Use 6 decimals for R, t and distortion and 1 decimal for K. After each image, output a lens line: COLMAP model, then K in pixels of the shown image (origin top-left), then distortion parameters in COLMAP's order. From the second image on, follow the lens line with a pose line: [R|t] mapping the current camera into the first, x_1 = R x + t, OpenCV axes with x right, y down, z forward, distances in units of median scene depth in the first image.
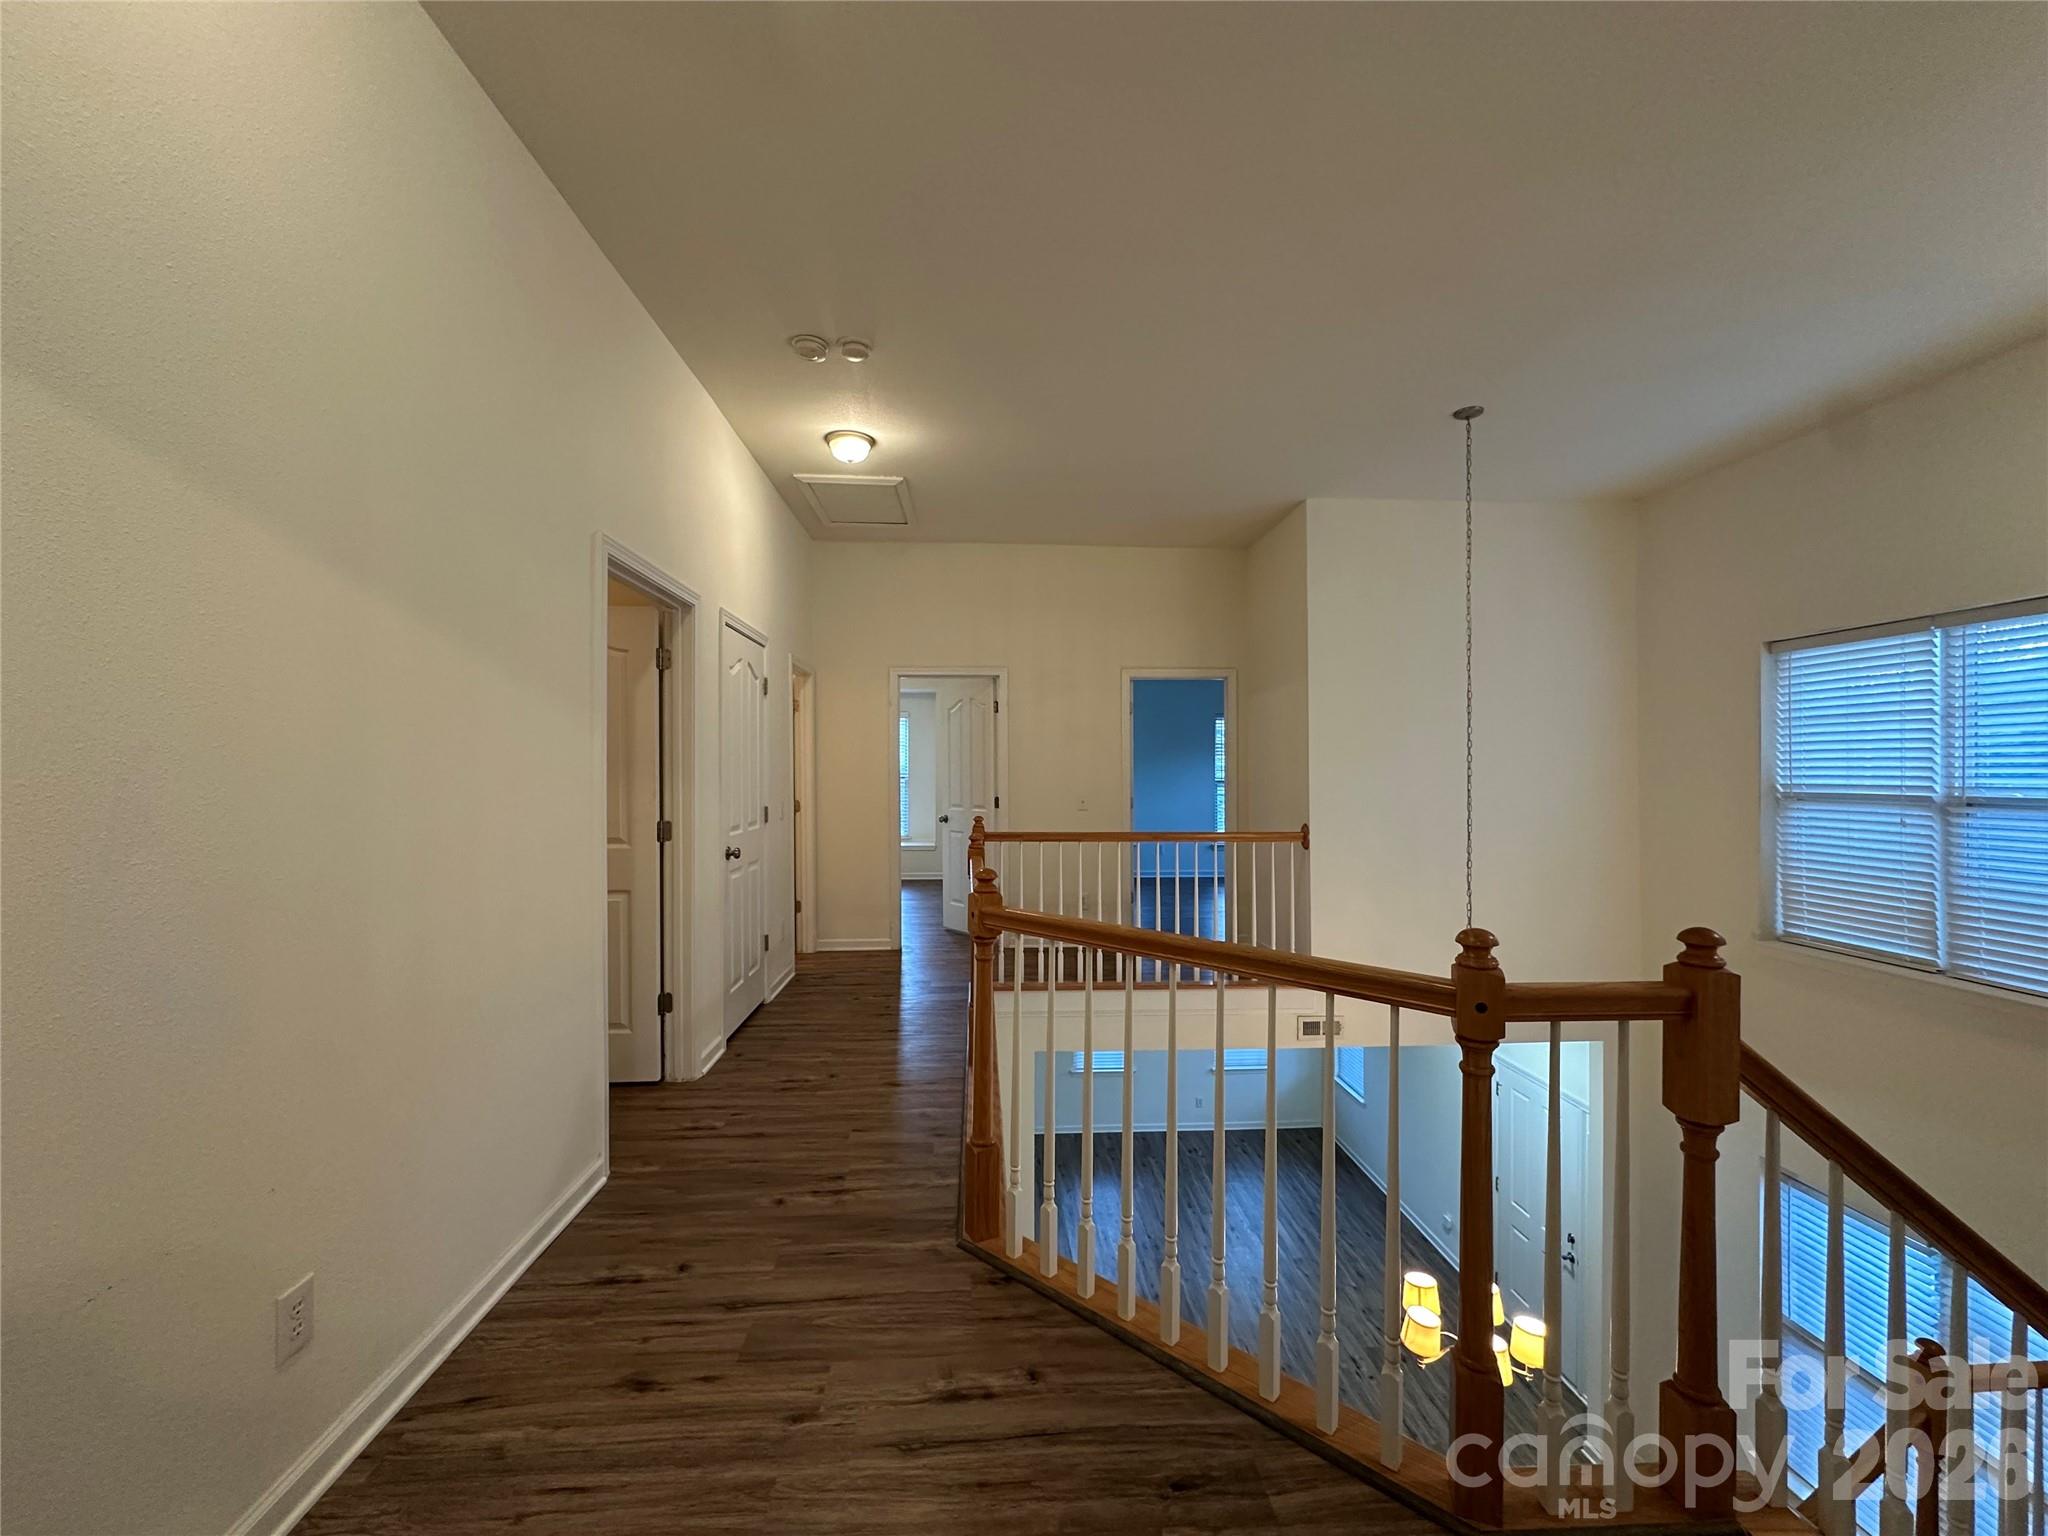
lens RADIAL K [[814.6, 0, 1031.7], [0, 814.6, 769.6], [0, 0, 1]] dist [-0.001591, 0.000210]
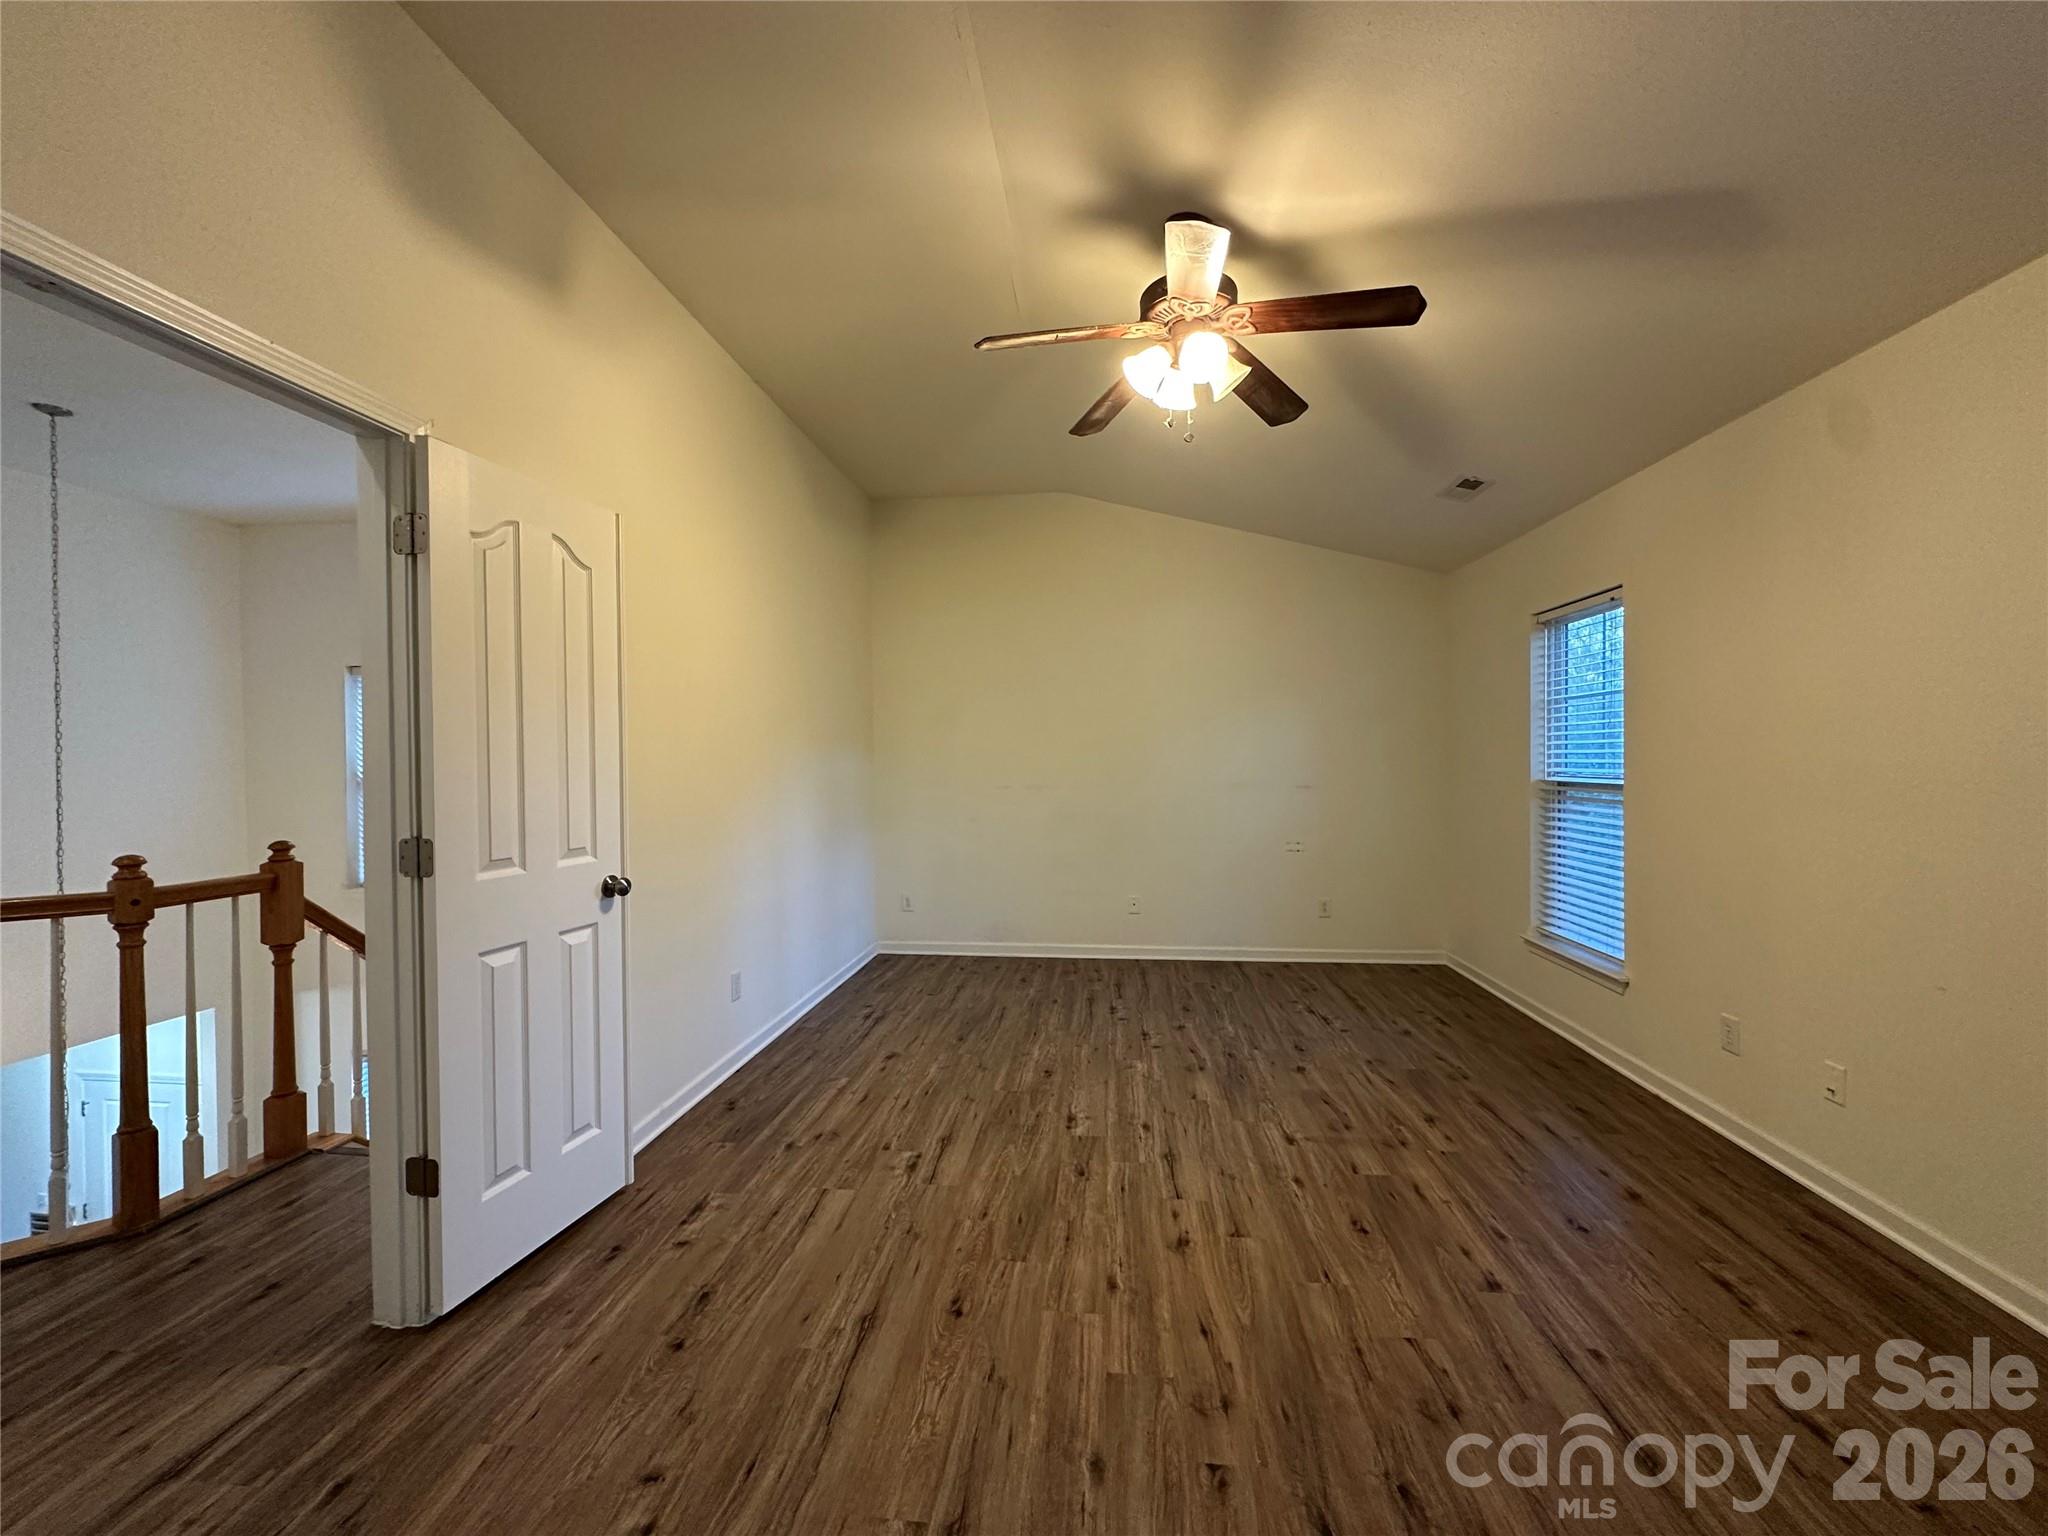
lens RADIAL K [[814.6, 0, 1026.6], [0, 814.6, 770.4], [0, 0, 1]] dist [-0.001591, 0.000210]
pose [[0.164735, -0.011846, 0.986267, -0.714475], [0.007028, 0.999917, 0.010836, 0.026711], [-0.986313, 0.005147, 0.164804, -0.967949]]
